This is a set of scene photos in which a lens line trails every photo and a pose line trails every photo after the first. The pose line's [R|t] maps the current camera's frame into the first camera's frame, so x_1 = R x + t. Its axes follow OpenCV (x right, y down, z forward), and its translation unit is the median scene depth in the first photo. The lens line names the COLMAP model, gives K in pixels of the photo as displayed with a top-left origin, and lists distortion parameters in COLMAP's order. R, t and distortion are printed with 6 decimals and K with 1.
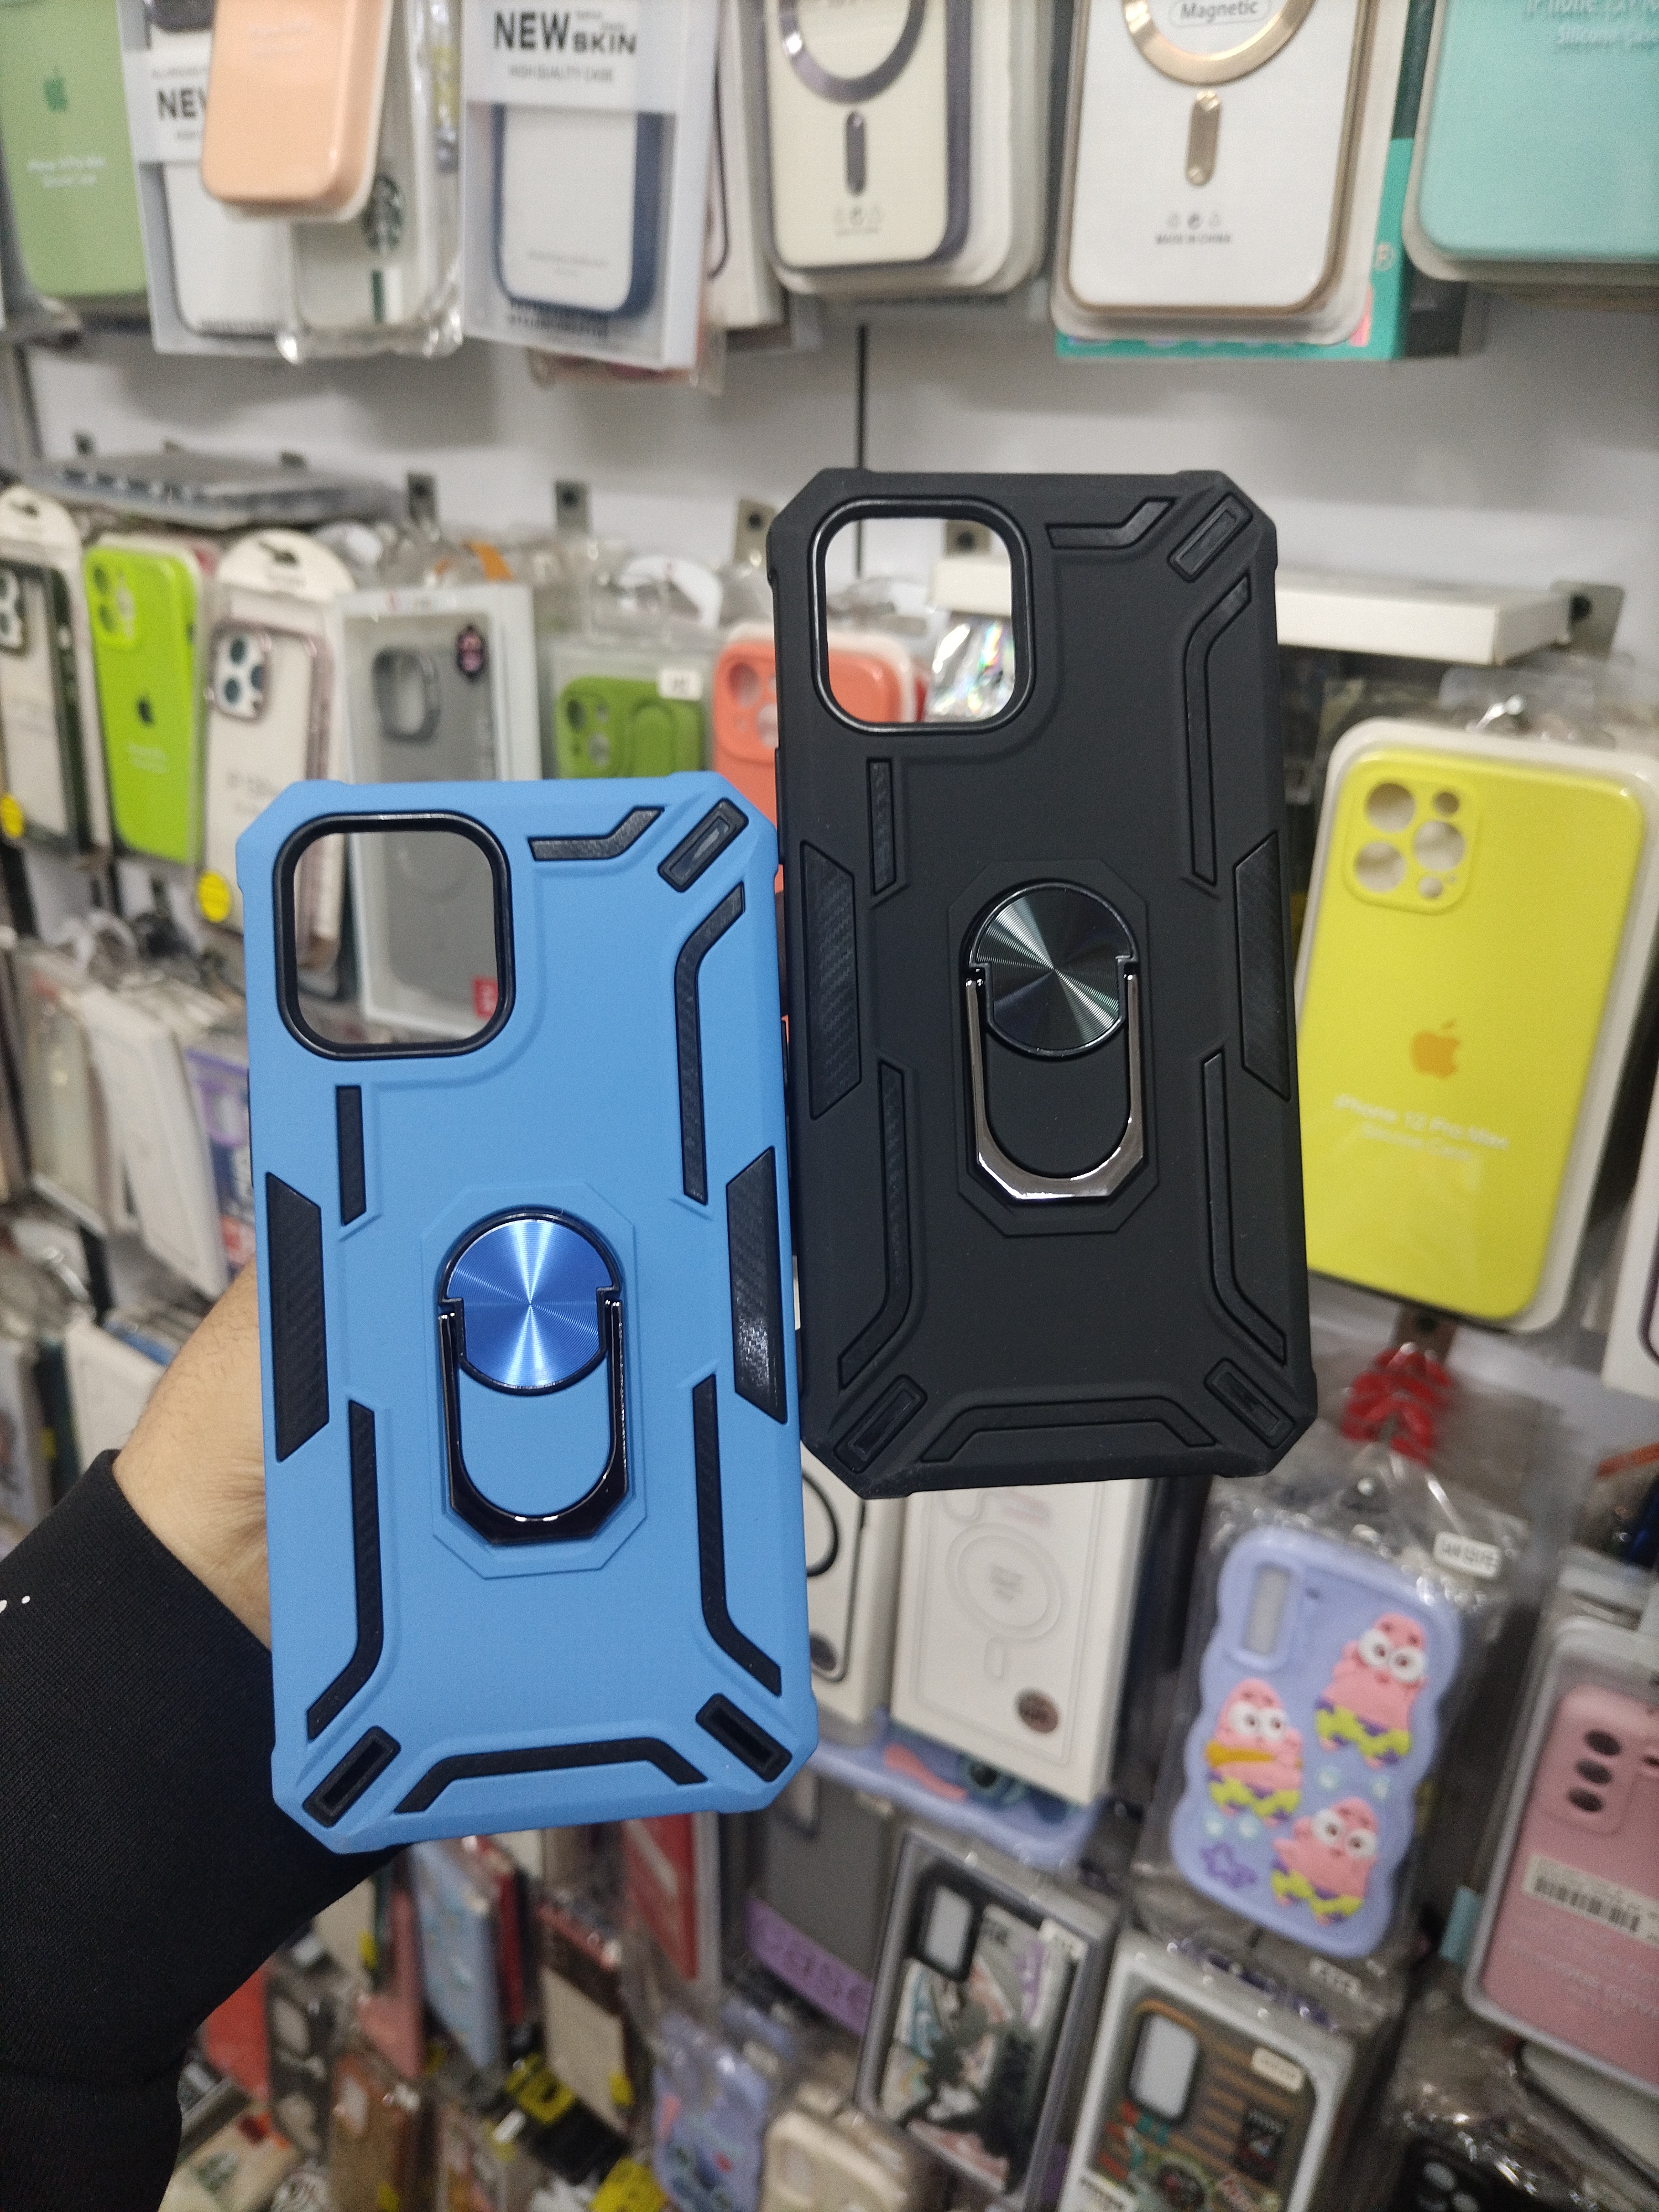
lens RADIAL K [[1704.3, 0, 821.3], [0, 1704.3, 1110.6], [0, 0, 1]] dist [-0.002726, -0.004214]
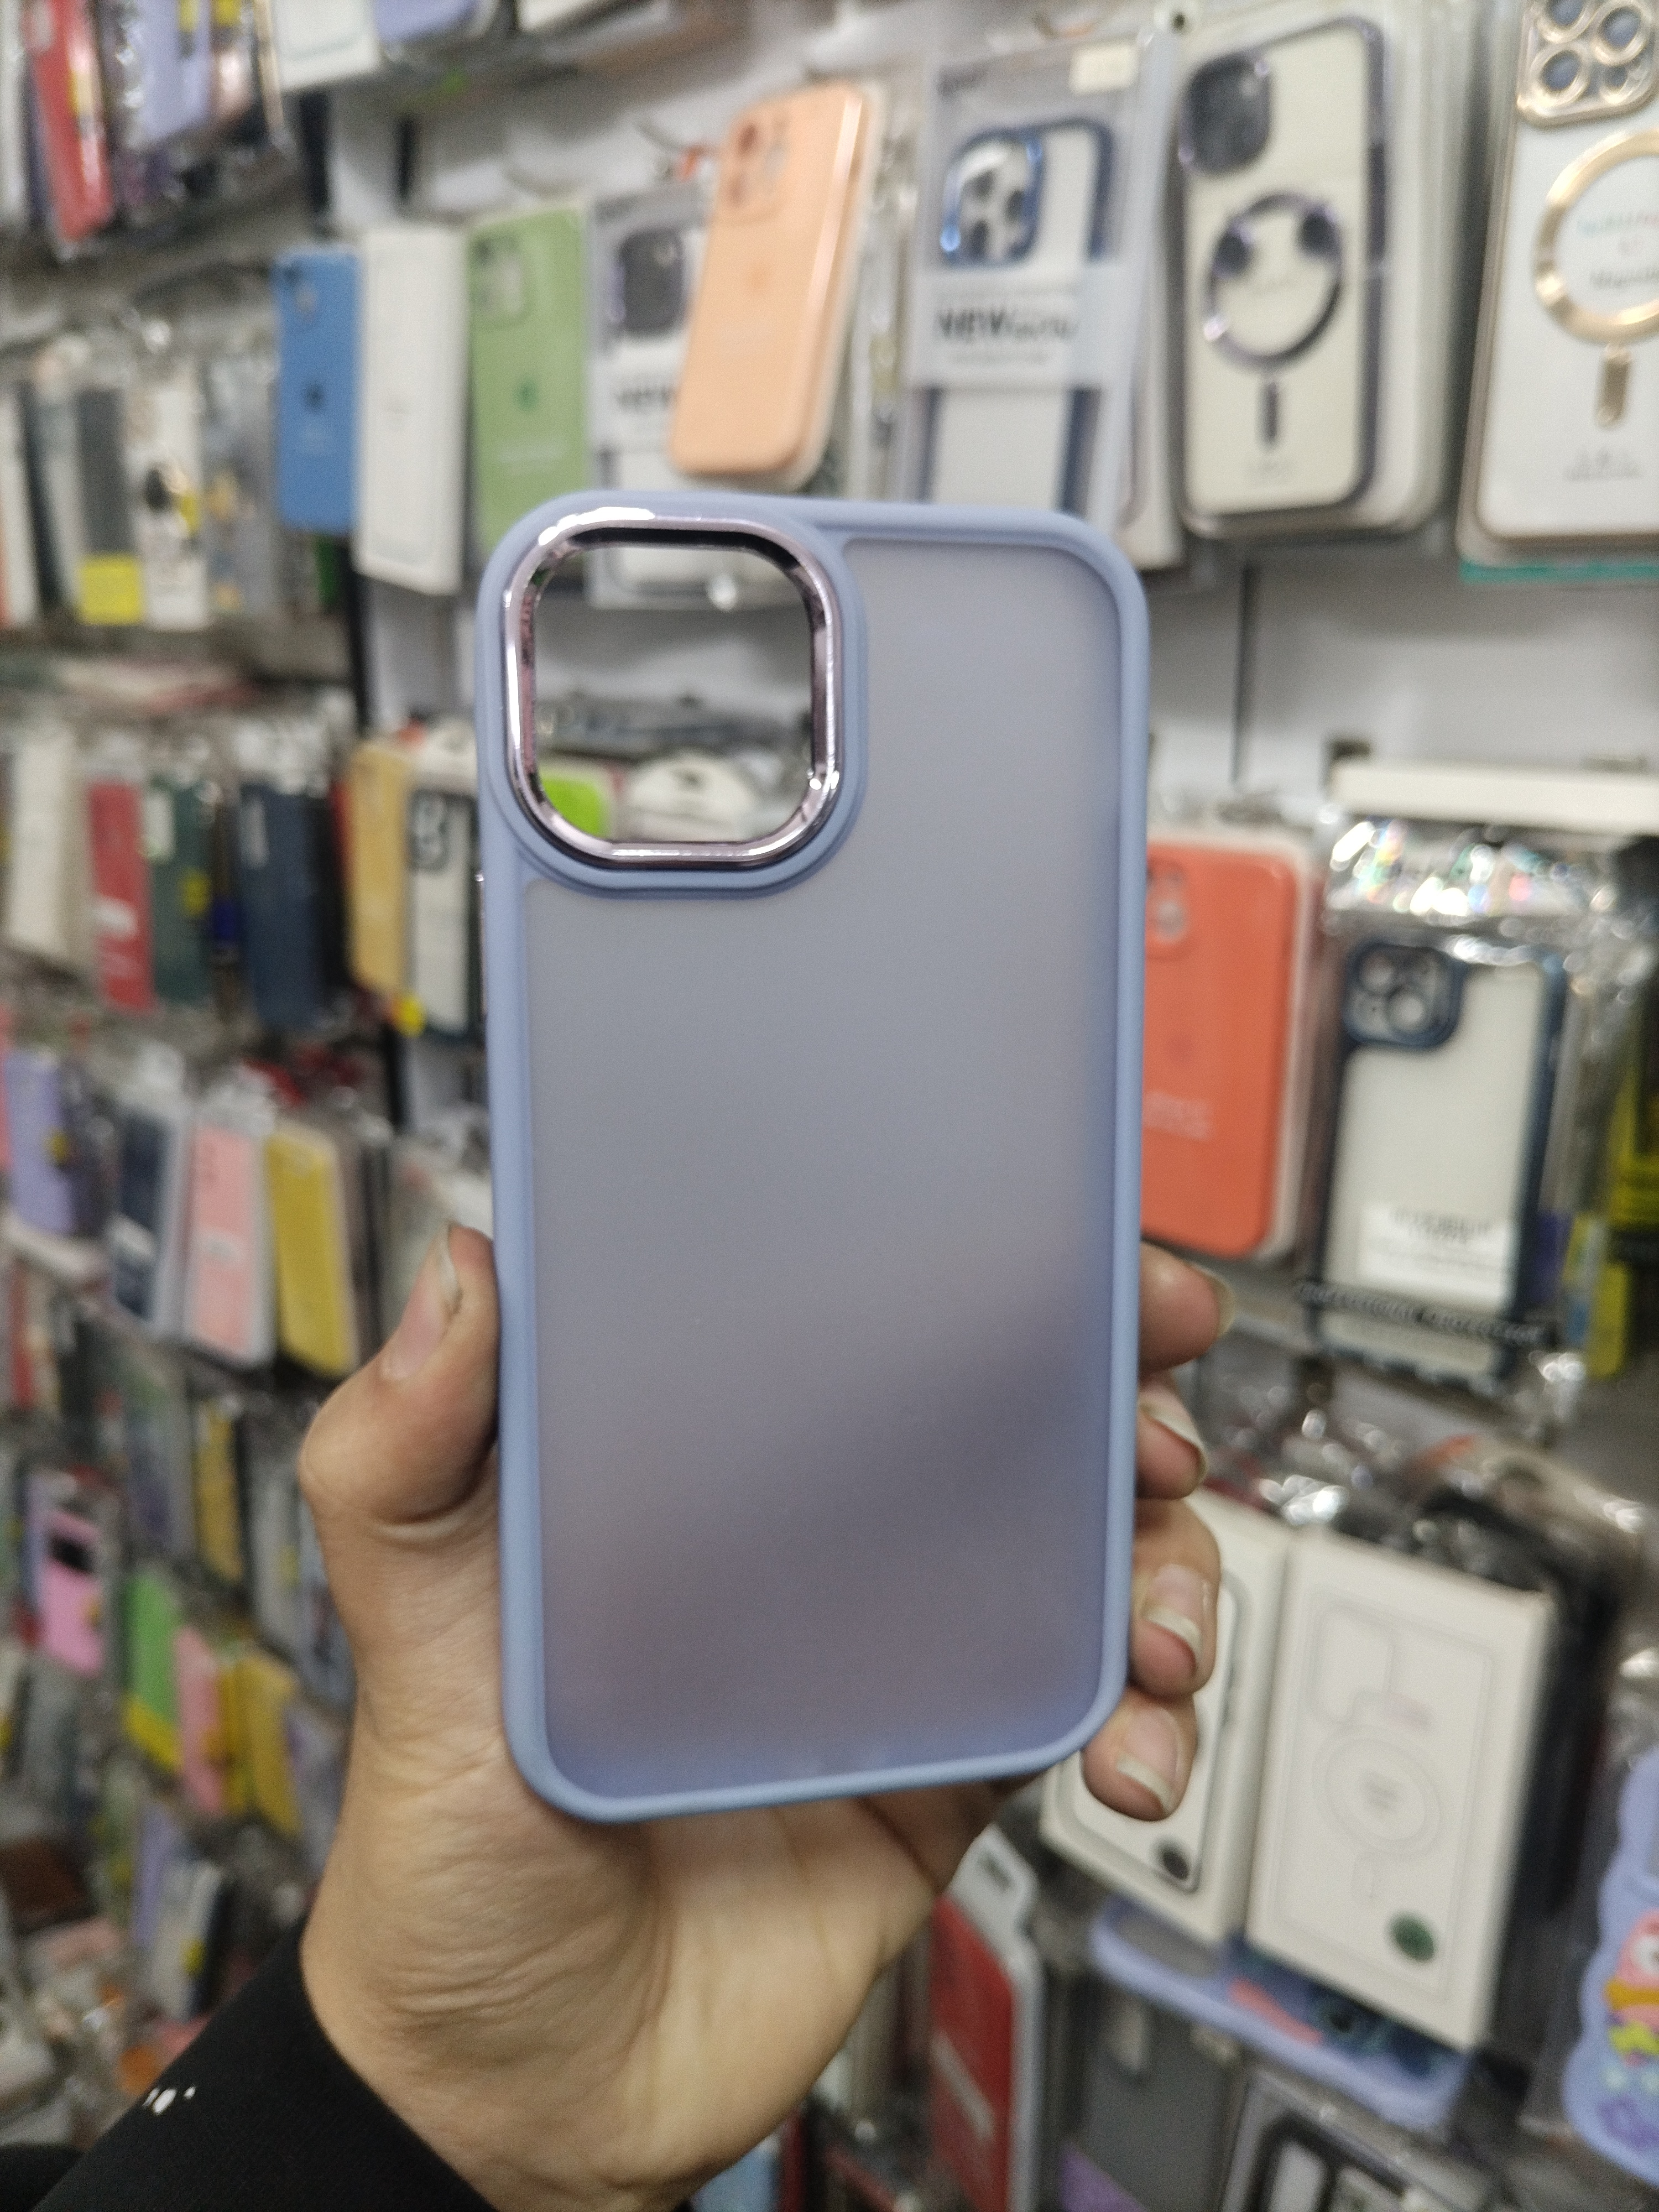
lens RADIAL K [[1734.0, 0, 829.5], [0, 1734.0, 1106.0], [0, 0, 1]] dist [-0.016658, -0.000003]
pose [[0.989945, 0.026707, -0.138905, -0.072363], [-0.047694, 0.987530, -0.150030, 0.051915], [0.133166, 0.155147, 0.978875, -0.056733]]
